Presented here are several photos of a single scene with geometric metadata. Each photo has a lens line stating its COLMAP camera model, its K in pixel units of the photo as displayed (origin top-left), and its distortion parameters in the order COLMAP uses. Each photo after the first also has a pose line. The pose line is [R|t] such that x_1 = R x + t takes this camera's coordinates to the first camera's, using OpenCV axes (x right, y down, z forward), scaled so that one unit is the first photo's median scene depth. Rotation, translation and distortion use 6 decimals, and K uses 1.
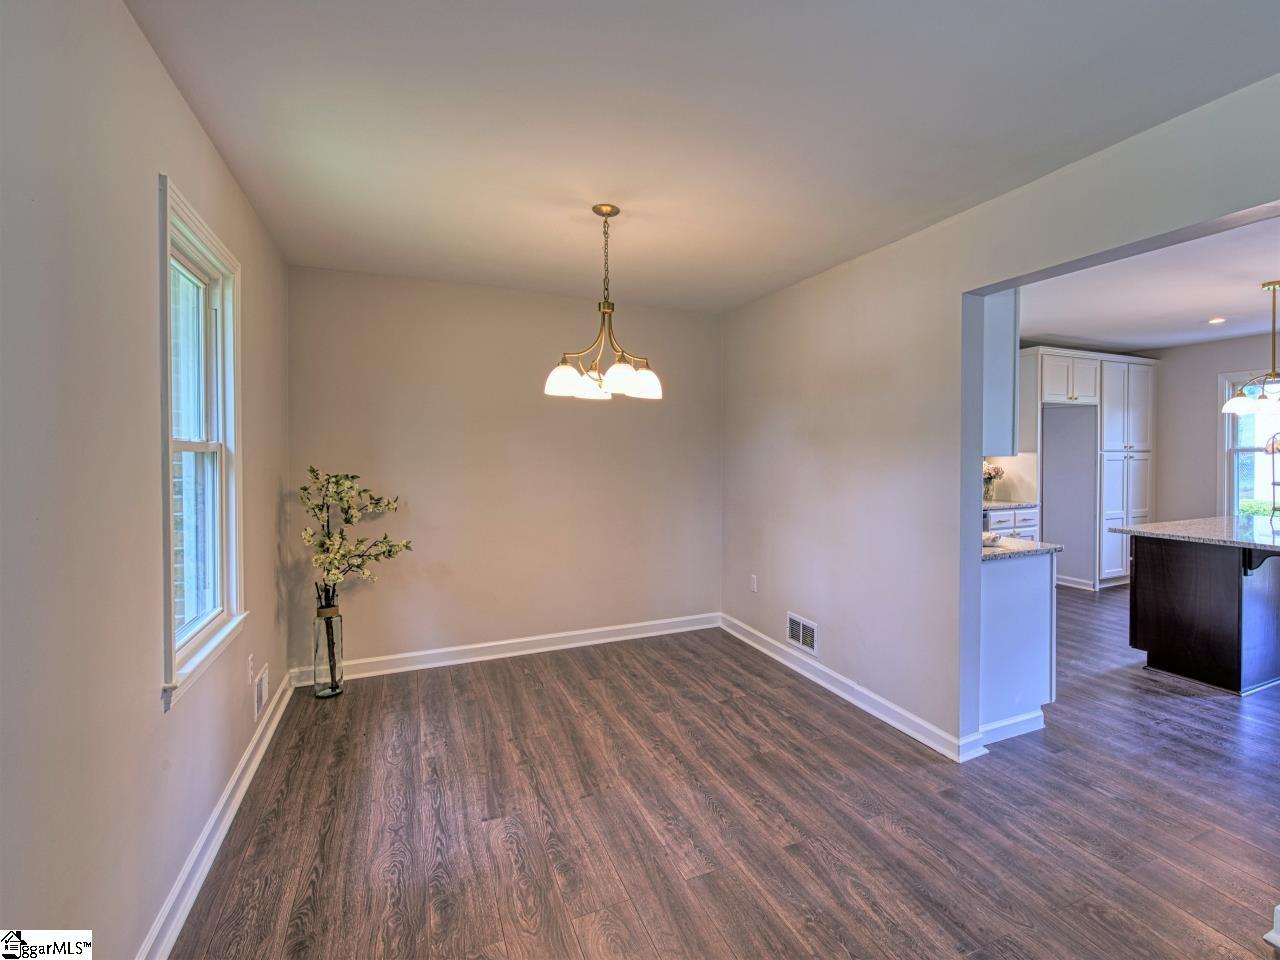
lens RADIAL K [[548.2, 0, 641.2], [0, 548.2, 447.6], [0, 0, 1]] dist [0.000493, -0.000223]
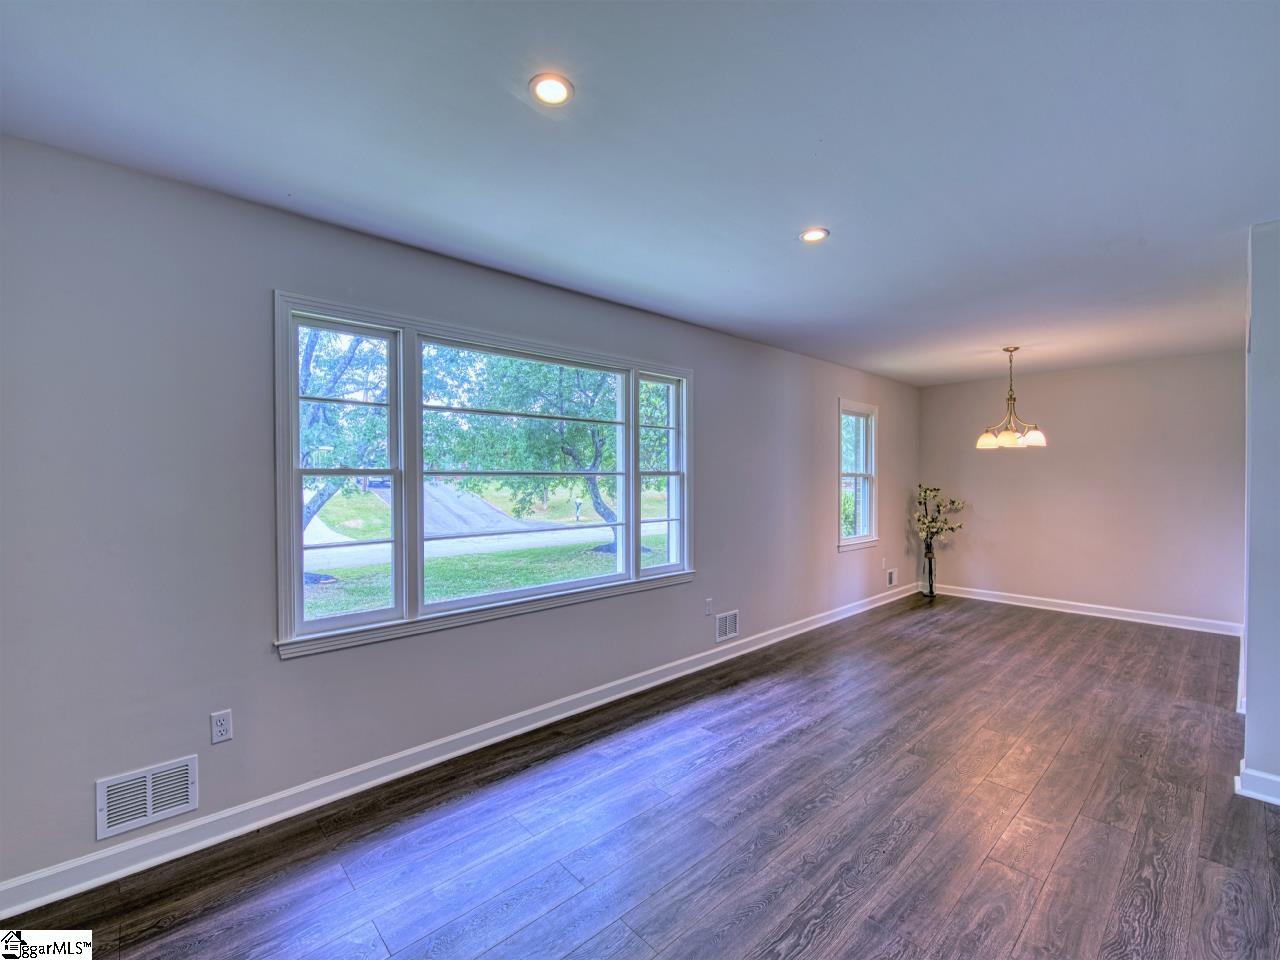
lens RADIAL K [[555.6, 0, 648.1], [0, 555.6, 480.5], [0, 0, 1]] dist [0.004314, -0.003747]
pose [[0.254746, 0.004800, -0.966996, 1.493193], [-0.008450, 0.999961, 0.002738, 0.026941], [0.966971, 0.007474, 0.254776, -0.704287]]
